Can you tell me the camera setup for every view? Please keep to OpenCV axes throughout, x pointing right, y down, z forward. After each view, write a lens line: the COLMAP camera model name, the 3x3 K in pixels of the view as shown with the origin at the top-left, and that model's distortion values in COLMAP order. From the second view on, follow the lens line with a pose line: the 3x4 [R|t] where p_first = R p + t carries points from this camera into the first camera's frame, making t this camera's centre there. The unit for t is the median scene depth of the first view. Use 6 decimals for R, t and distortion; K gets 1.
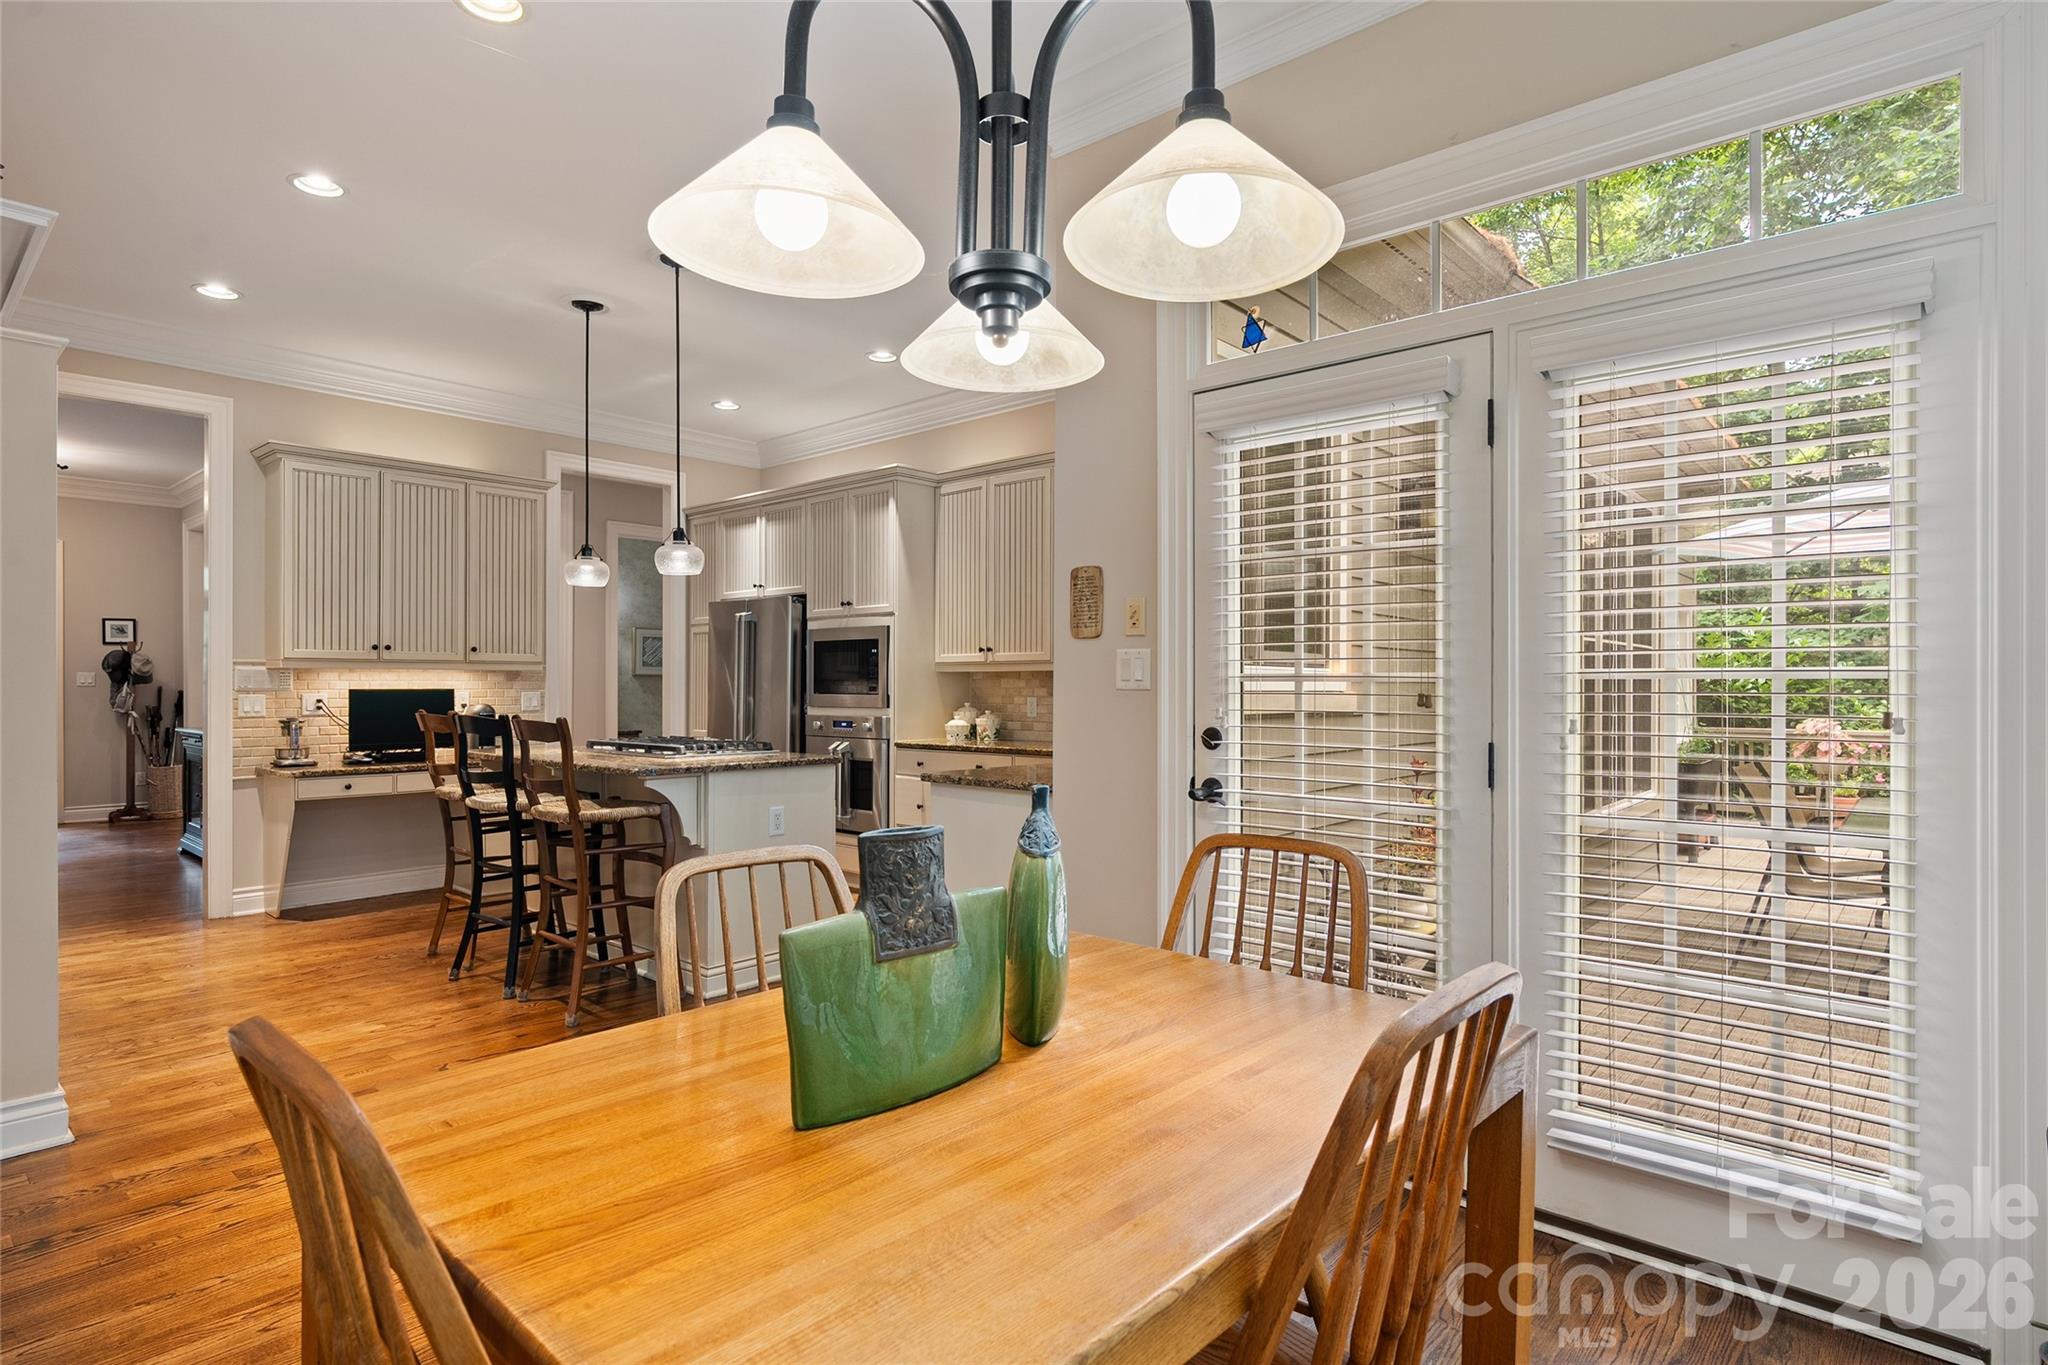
lens RADIAL K [[1053.1, 0, 1024.0], [0, 1053.1, 682.5], [0, 0, 1]] dist [0.000067, 0.000169]
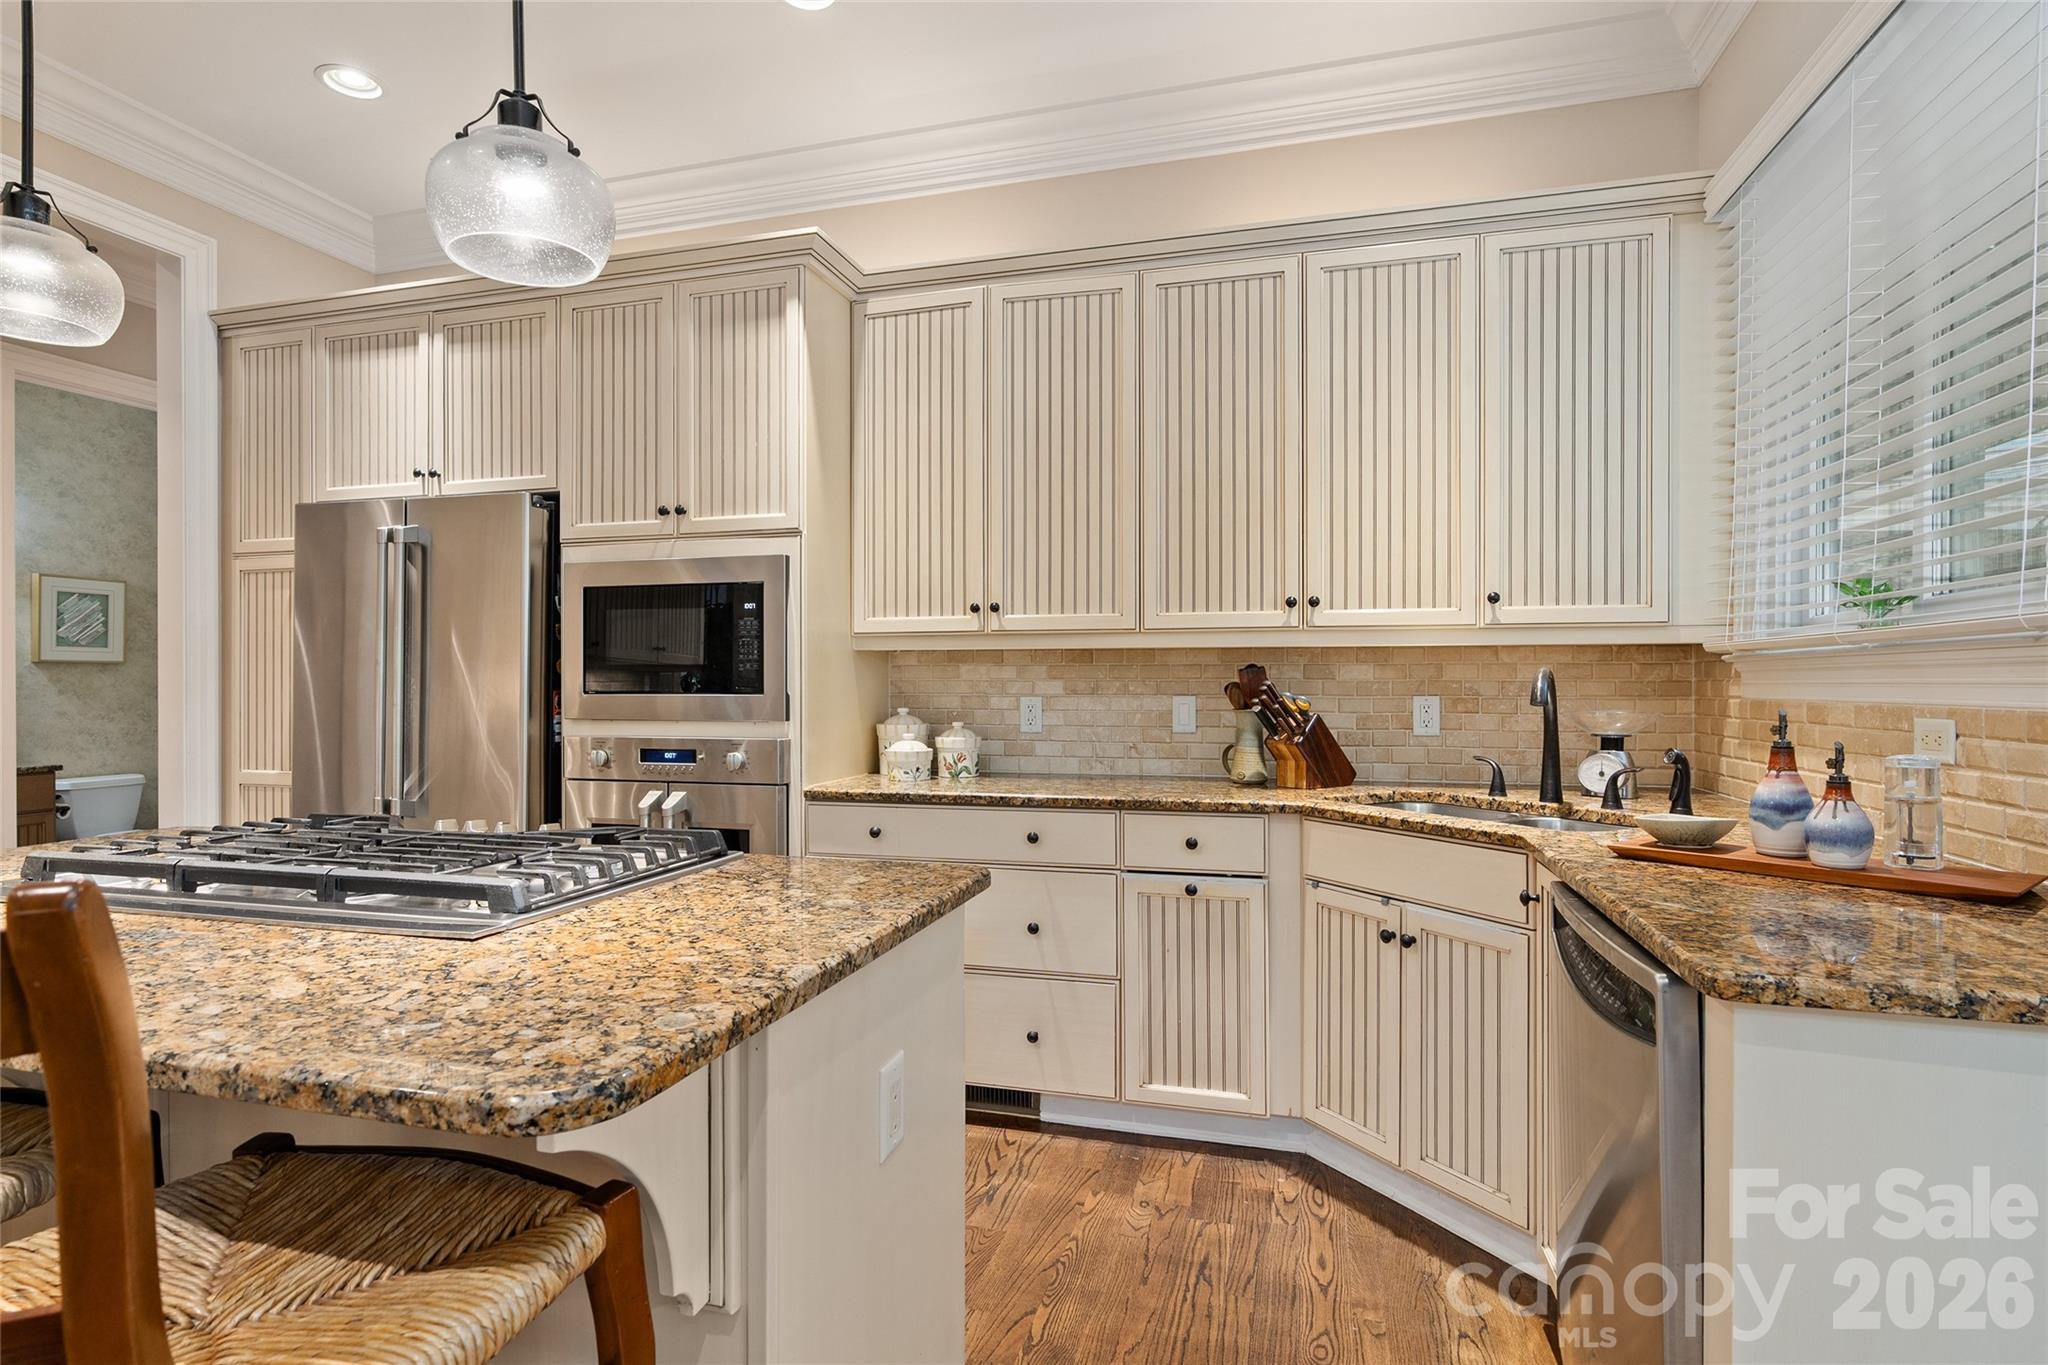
lens RADIAL K [[1018.8, 0, 1013.2], [0, 1018.8, 684.2], [0, 0, 1]] dist [-0.003694, 0.000759]
pose [[0.900766, -0.004156, 0.434284, -0.232429], [0.001797, 0.999981, 0.005842, 0.003862], [-0.434300, -0.004482, 0.900757, 0.499244]]
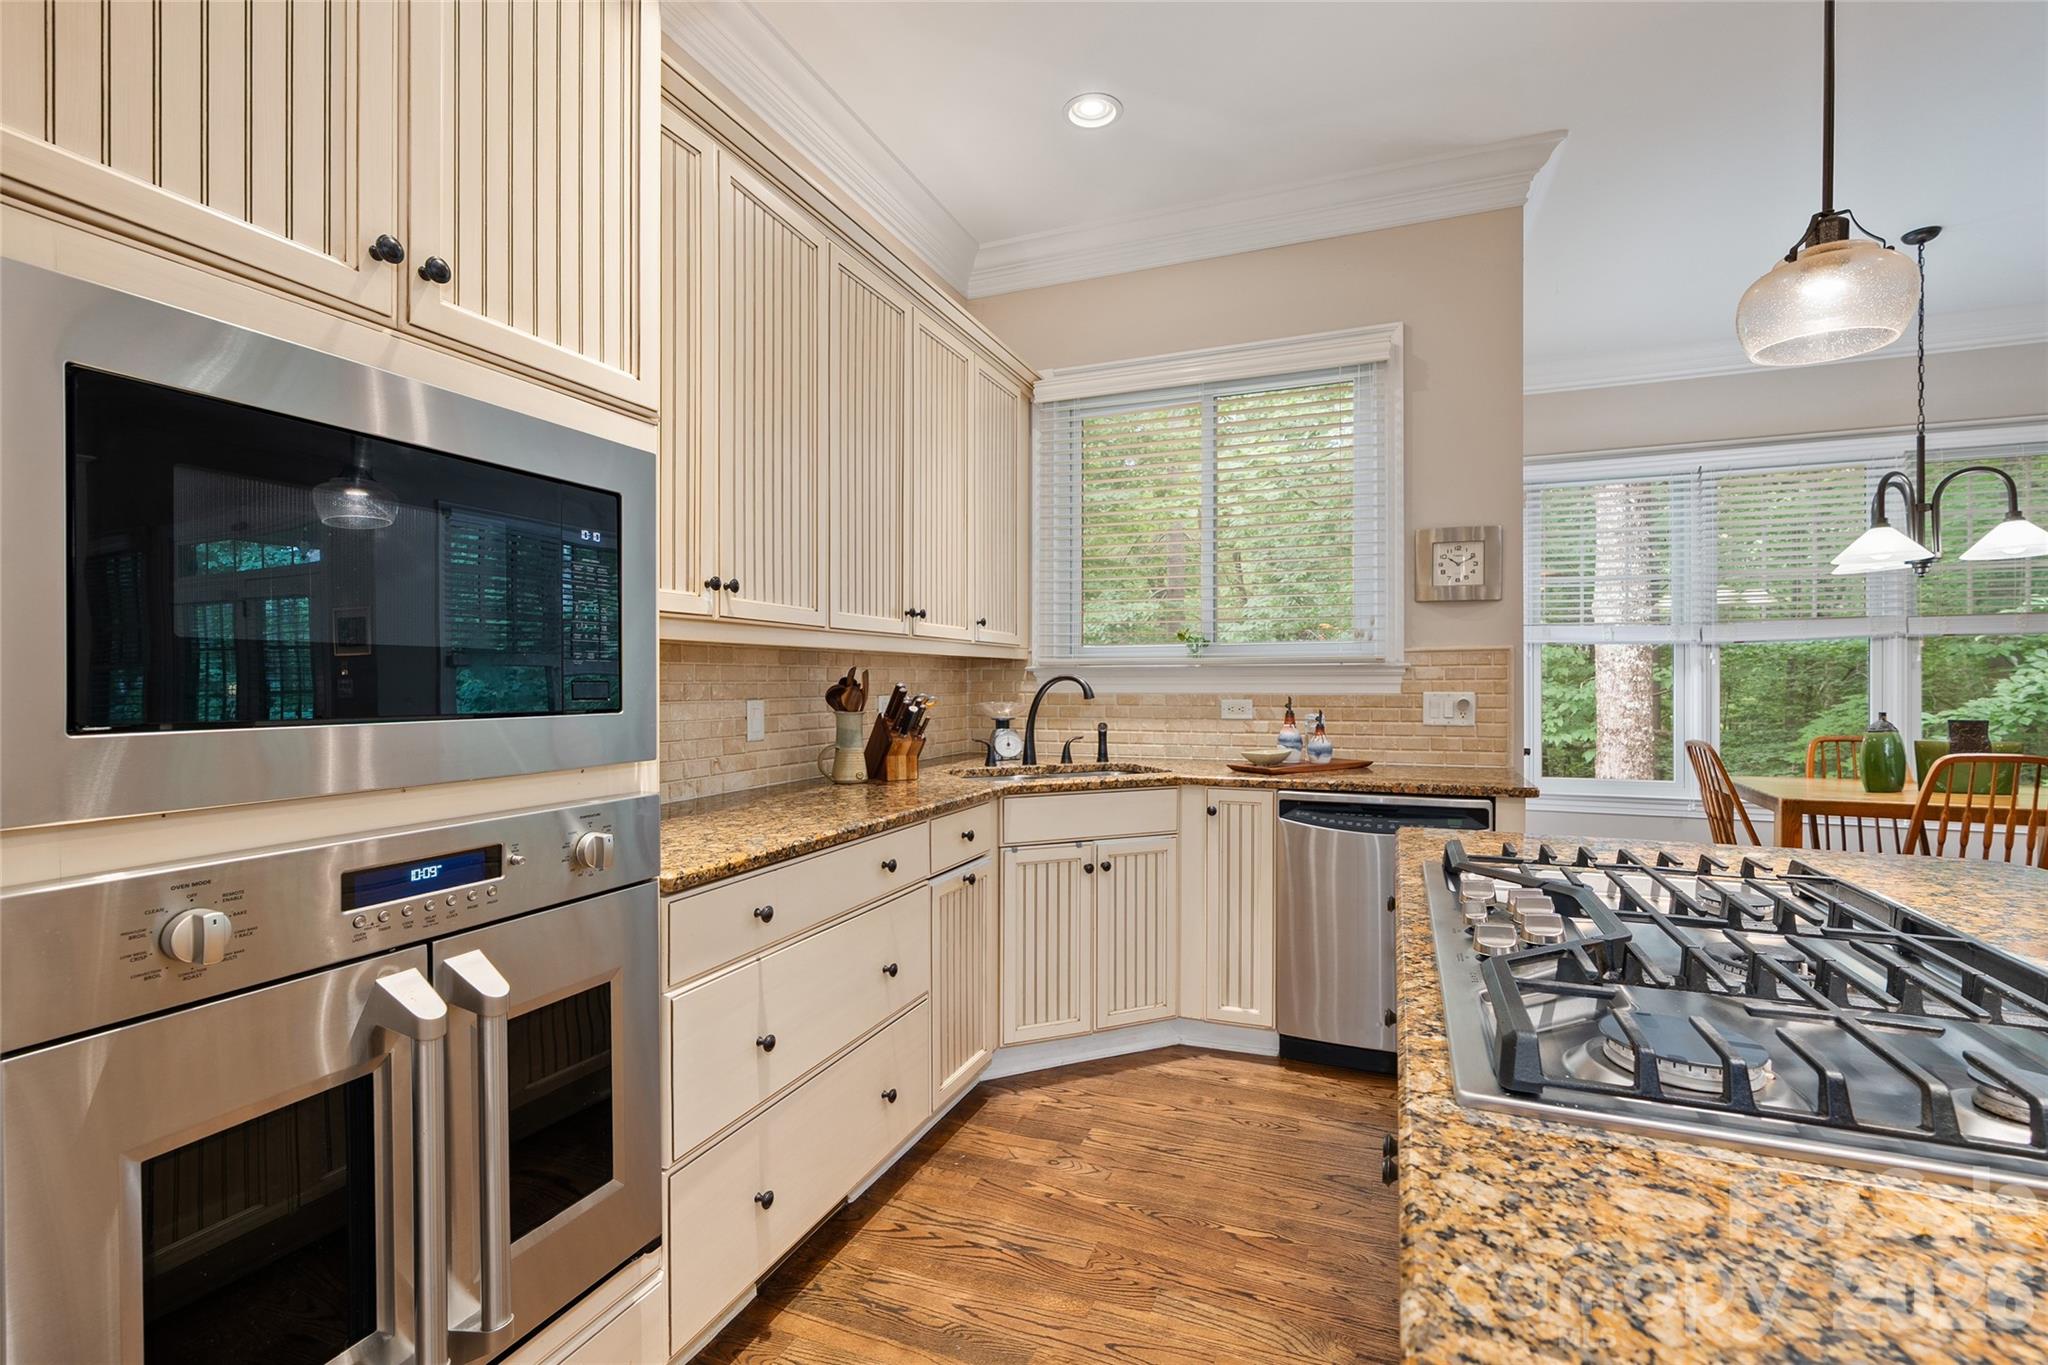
lens RADIAL K [[911.6, 0, 1016.2], [0, 911.6, 684.4], [0, 0, 1]] dist [-0.009746, 0.000438]
pose [[-0.326911, -0.006348, 0.945034, -0.366254], [-0.001358, 0.999980, 0.006247, 0.002932], [-0.945054, 0.000759, -0.326913, 0.946801]]
